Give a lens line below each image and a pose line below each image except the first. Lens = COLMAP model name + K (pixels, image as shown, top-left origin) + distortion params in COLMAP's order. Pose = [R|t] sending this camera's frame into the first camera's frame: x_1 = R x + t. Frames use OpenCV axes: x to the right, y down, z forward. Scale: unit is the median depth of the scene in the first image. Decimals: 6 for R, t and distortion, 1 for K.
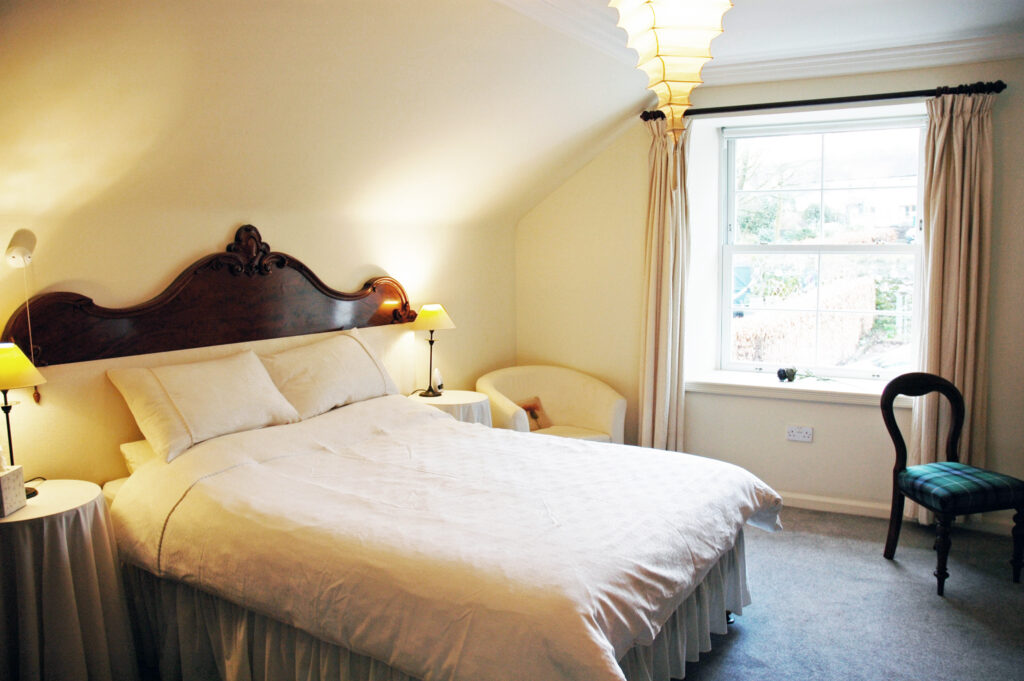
lens RADIAL K [[797.3, 0, 530.8], [0, 797.3, 342.8], [0, 0, 1]] dist [-0.153916, 0.134779]
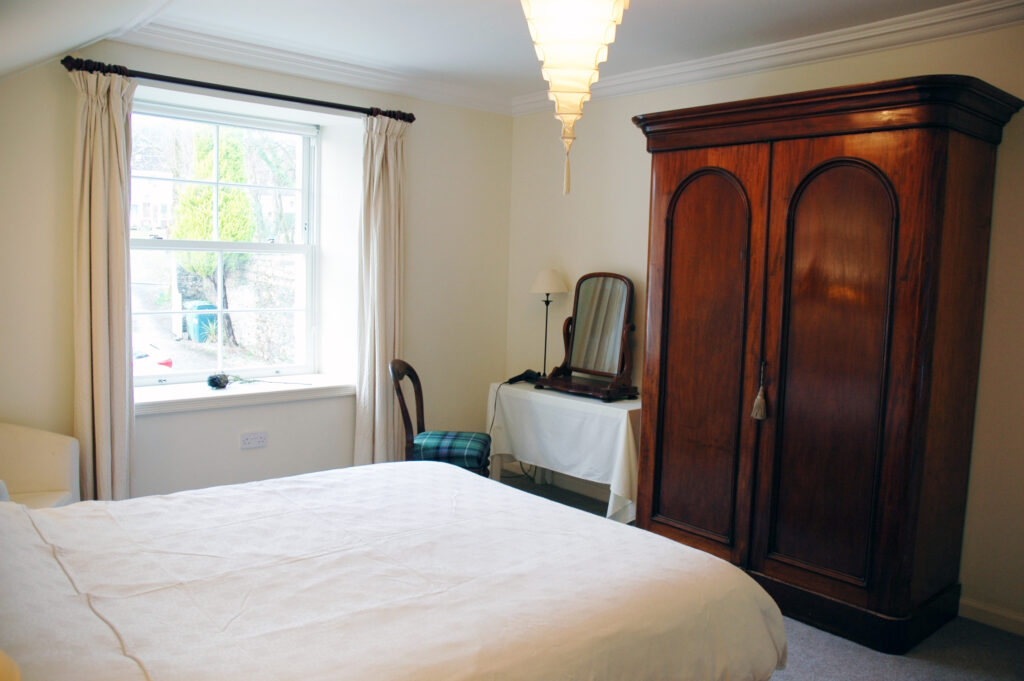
lens RADIAL K [[797.3, 0, 530.8], [0, 797.3, 342.8], [0, 0, 1]] dist [-0.153916, 0.134779]
pose [[0.294536, -0.076789, 0.952550, -0.468528], [0.074477, 0.995579, 0.057229, -0.032104], [-0.952734, 0.054087, 0.298953, 0.397529]]
